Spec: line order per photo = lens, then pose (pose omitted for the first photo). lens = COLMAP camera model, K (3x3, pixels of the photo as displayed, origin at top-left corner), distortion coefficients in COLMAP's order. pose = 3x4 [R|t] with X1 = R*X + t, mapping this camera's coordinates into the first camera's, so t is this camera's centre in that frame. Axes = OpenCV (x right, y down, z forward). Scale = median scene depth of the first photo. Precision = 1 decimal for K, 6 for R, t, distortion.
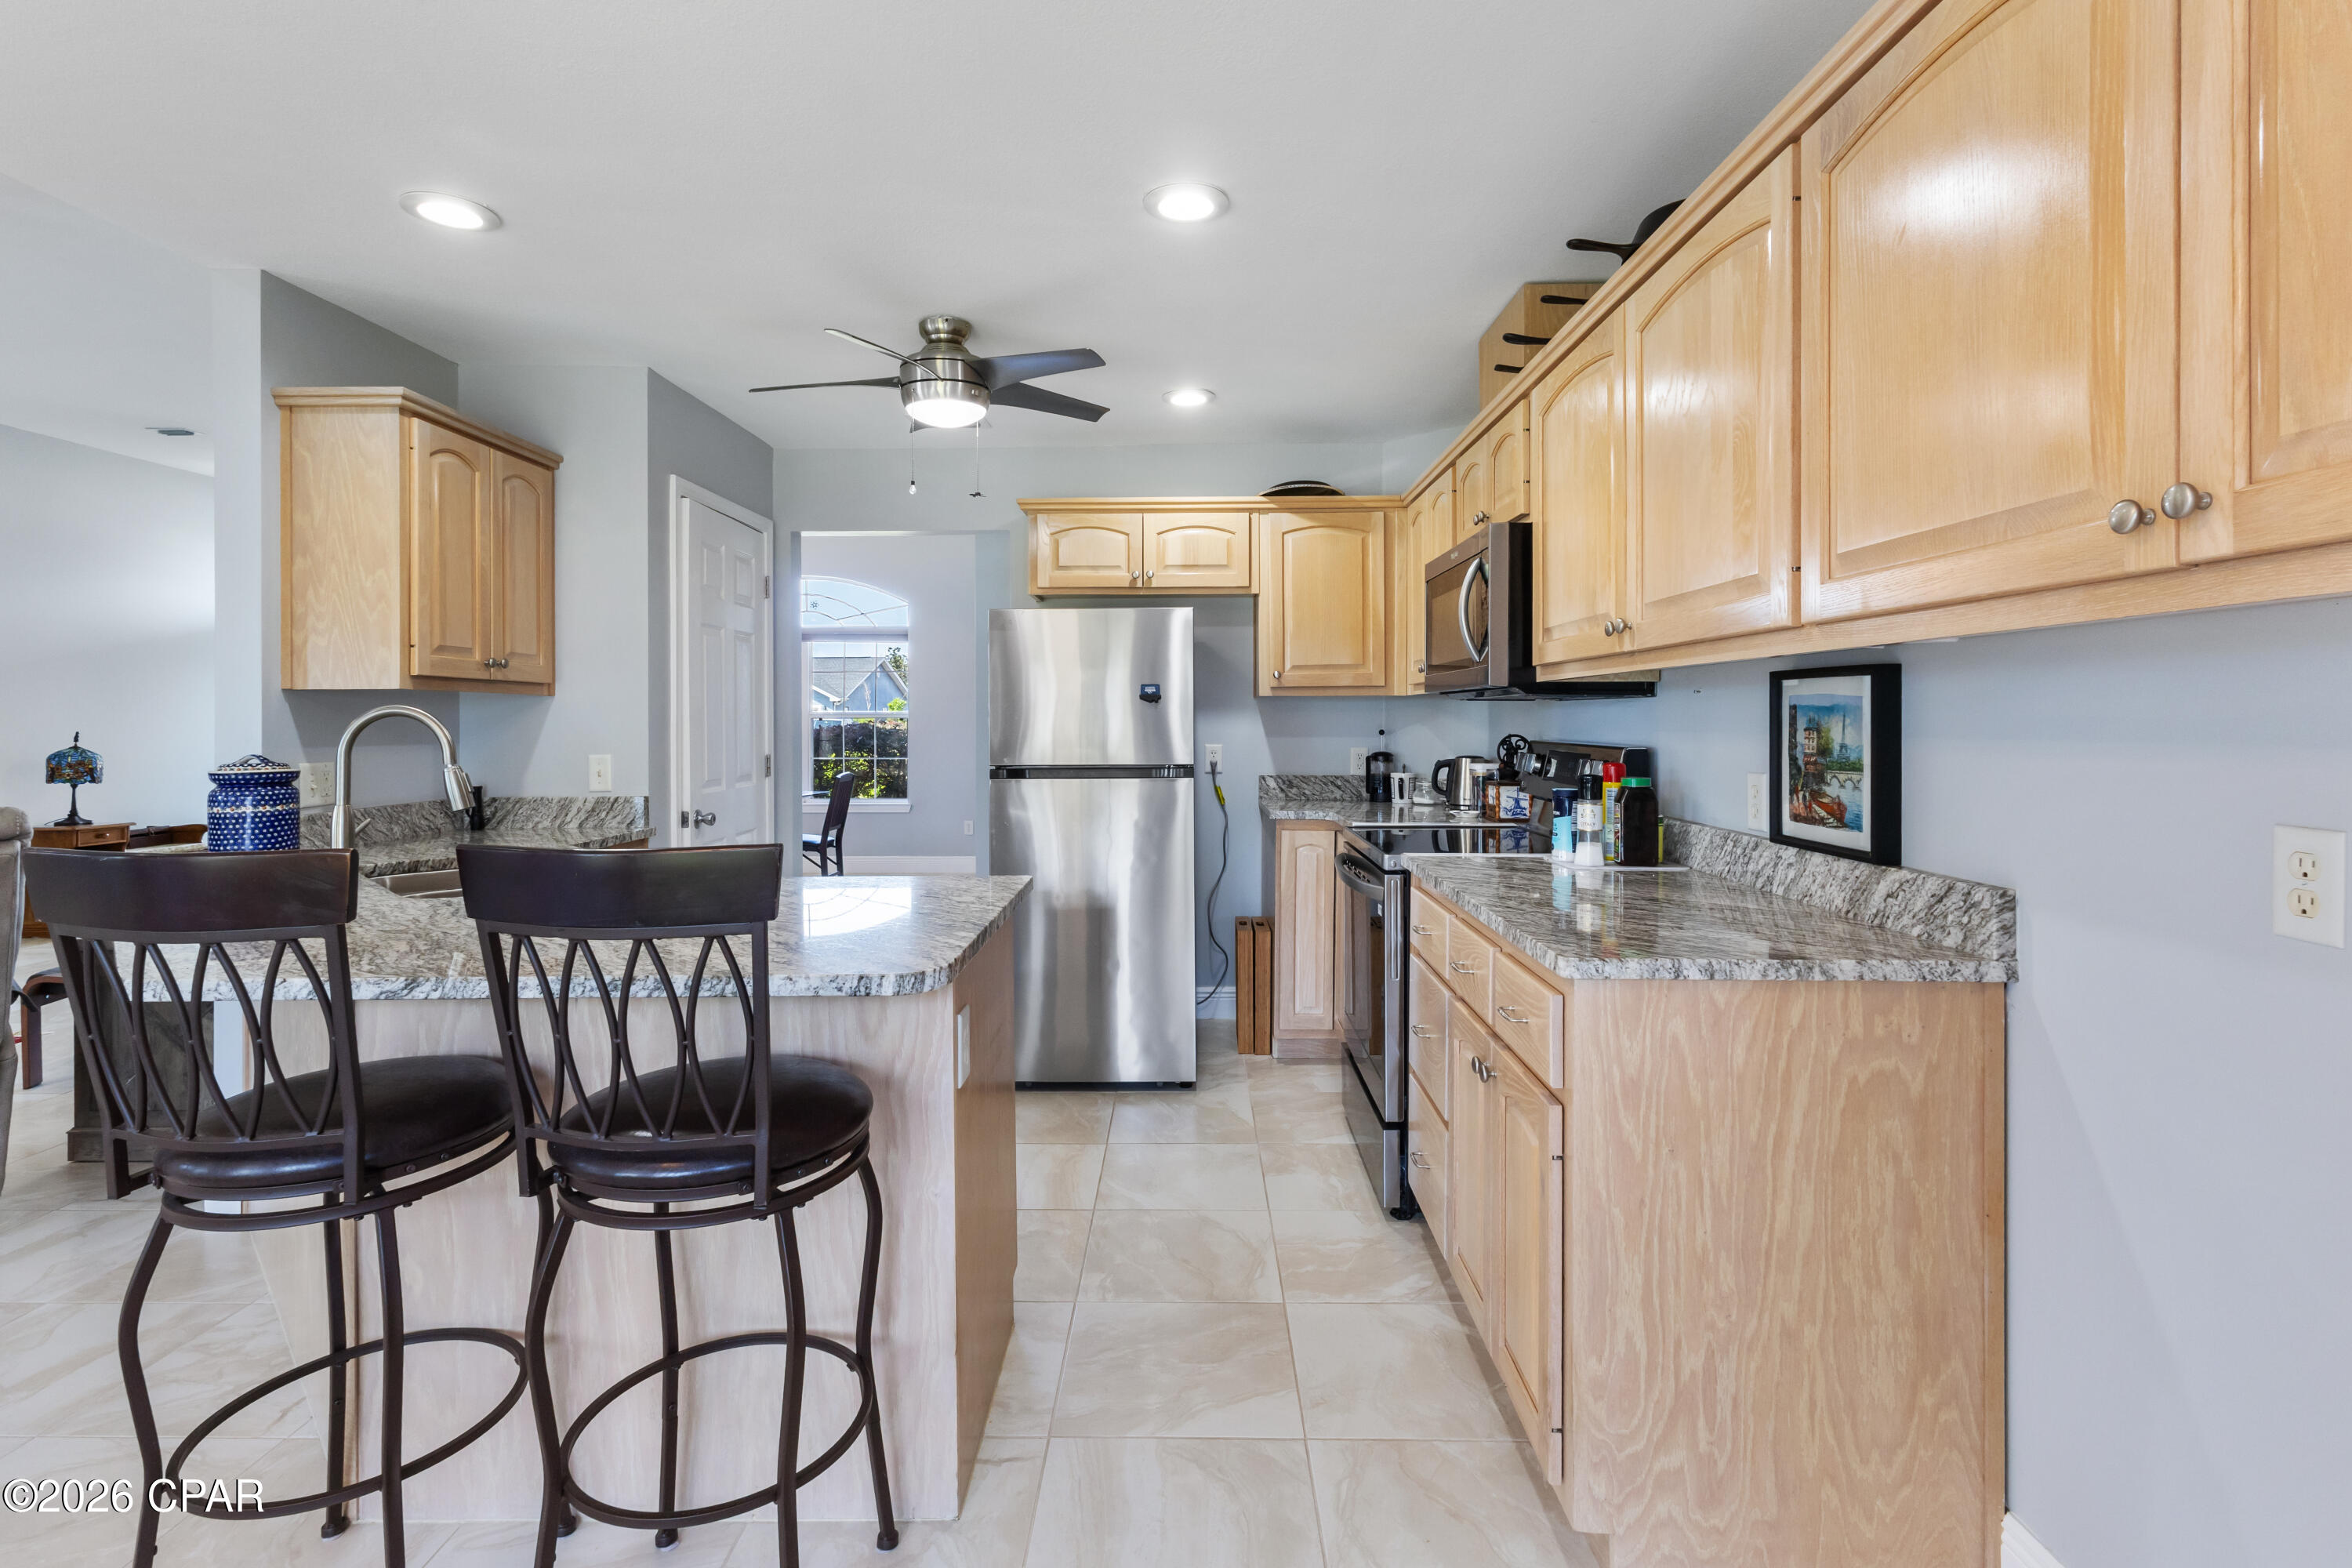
lens RADIAL K [[1120.7, 0, 1222.8], [0, 1120.7, 718.5], [0, 0, 1]] dist [-0.001907, -0.000204]
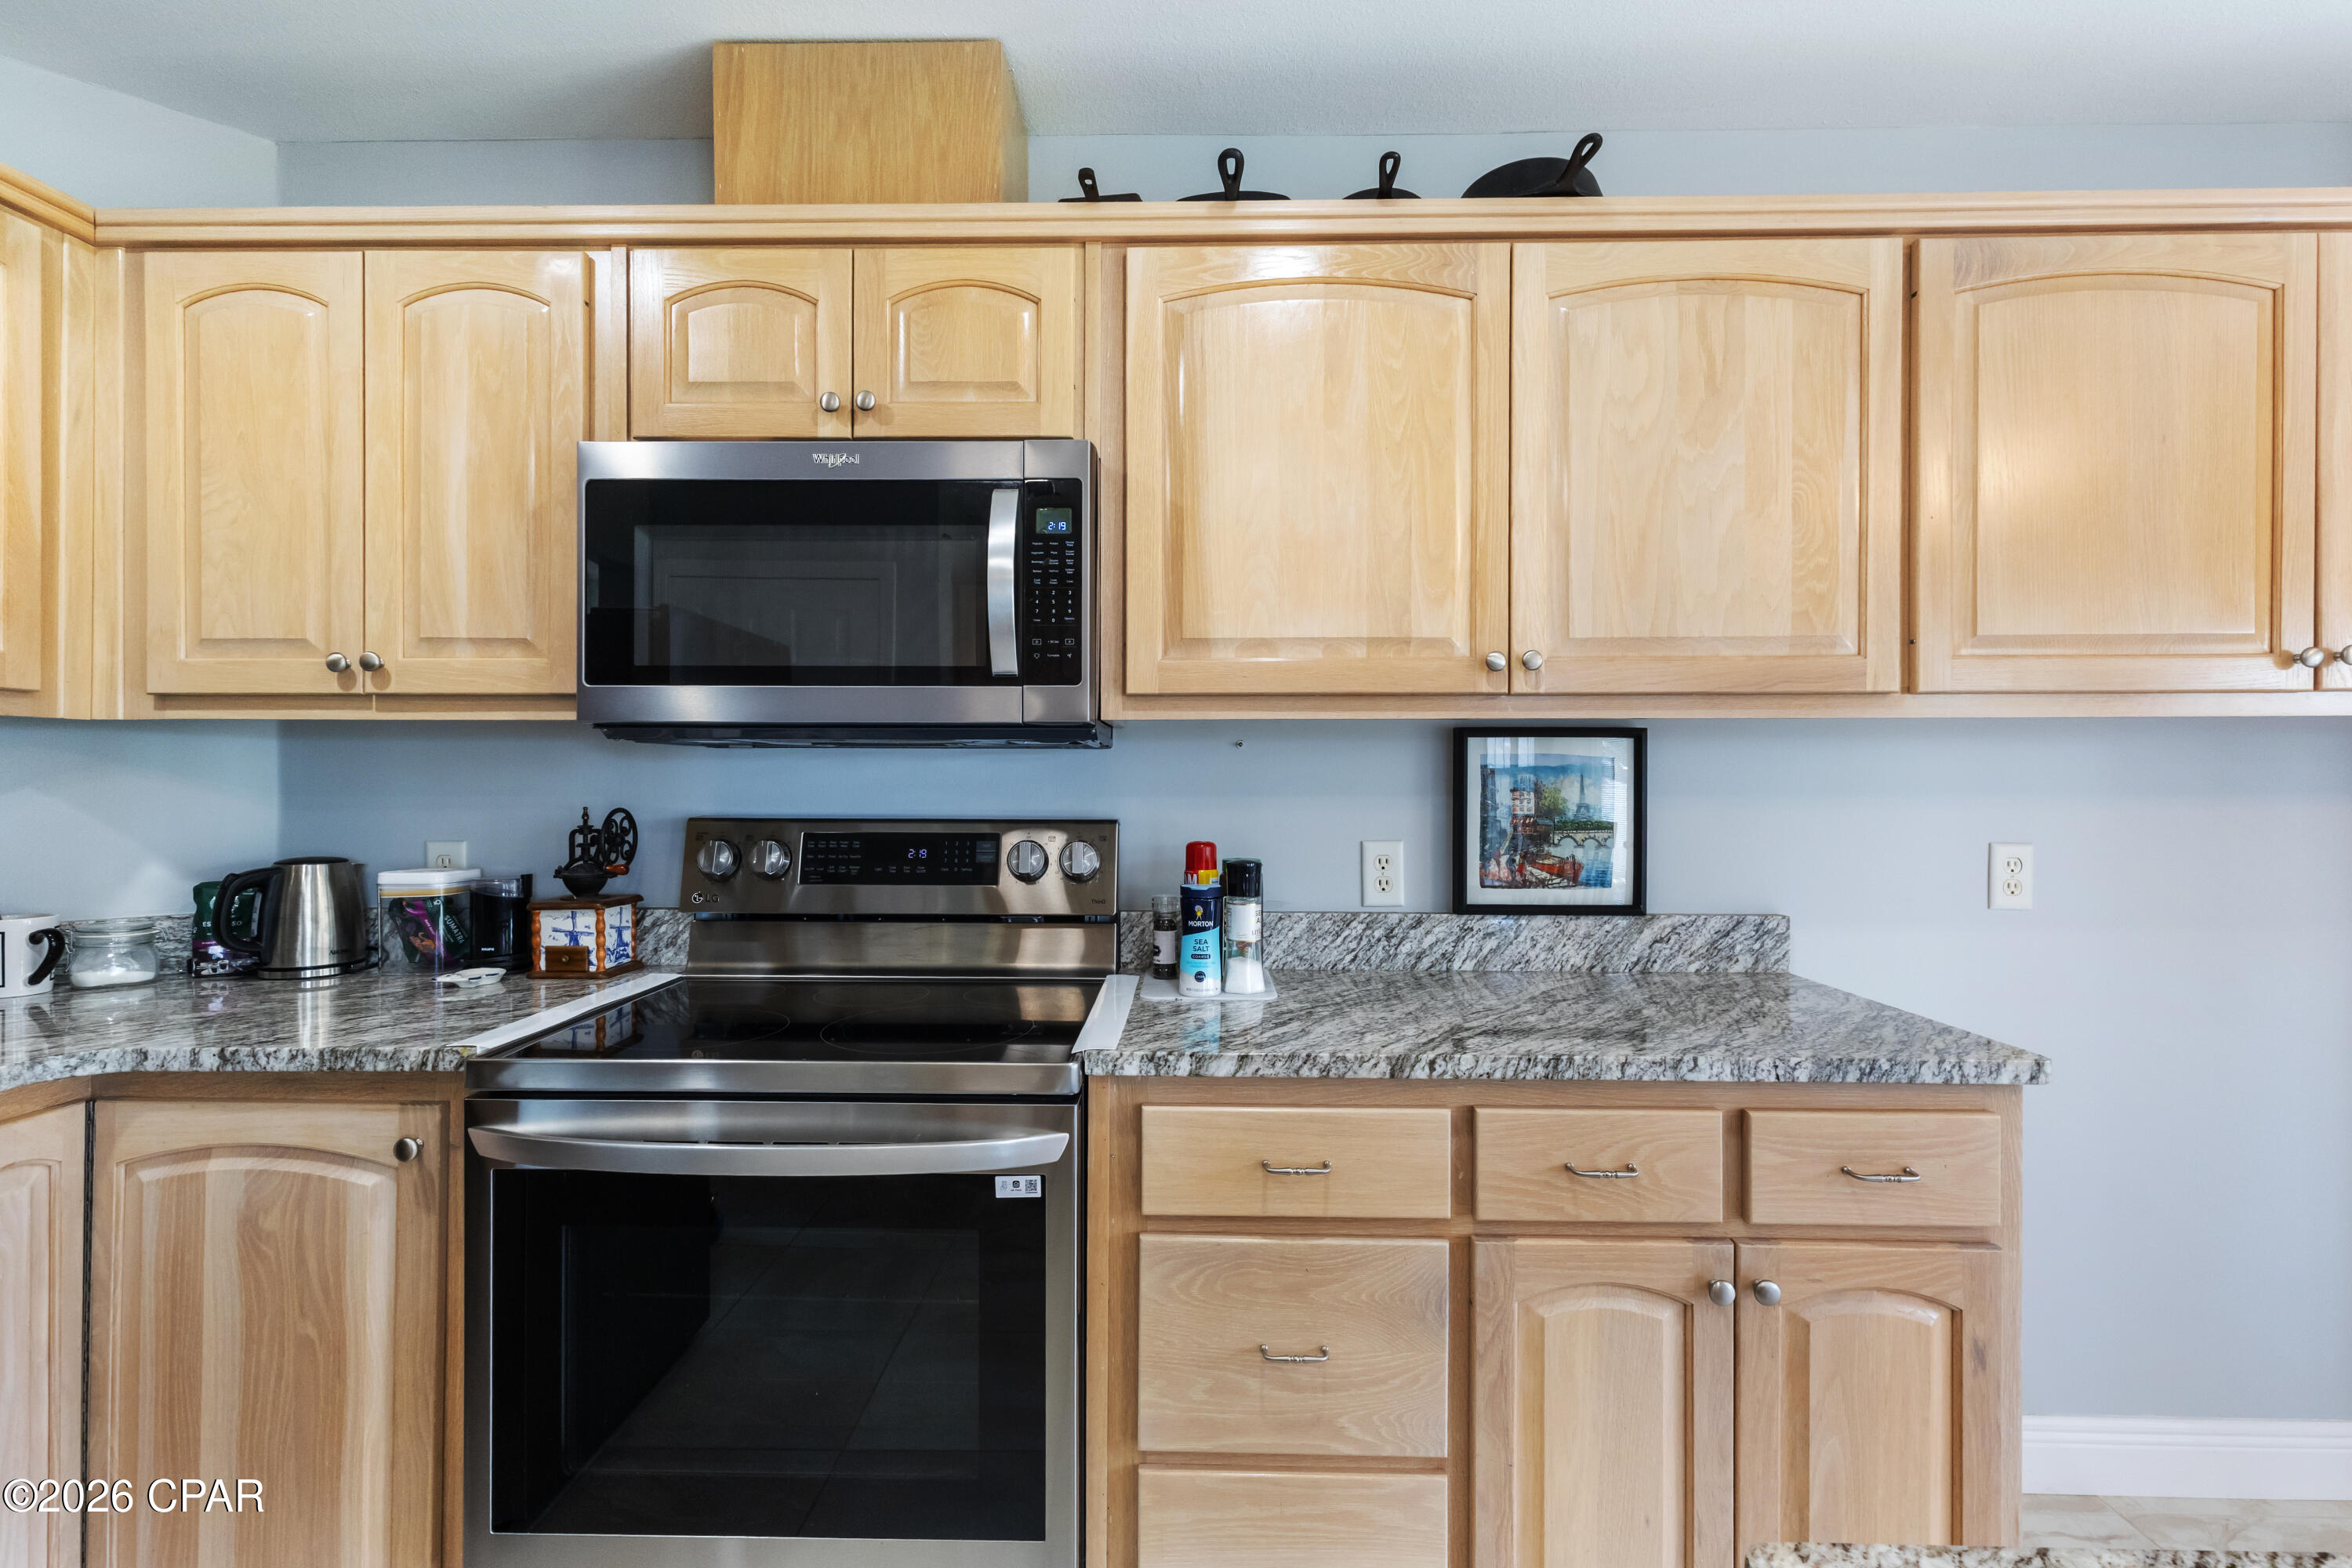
lens RADIAL K [[1120.7, 0, 1167.9], [0, 1120.7, 770.1], [0, 0, 1]] dist [-0.001907, -0.000204]
pose [[0.062084, 0.003754, 0.998064, -0.468225], [0.001193, 0.999992, -0.003835, -0.004163], [-0.998070, 0.001429, 0.062079, 1.267058]]
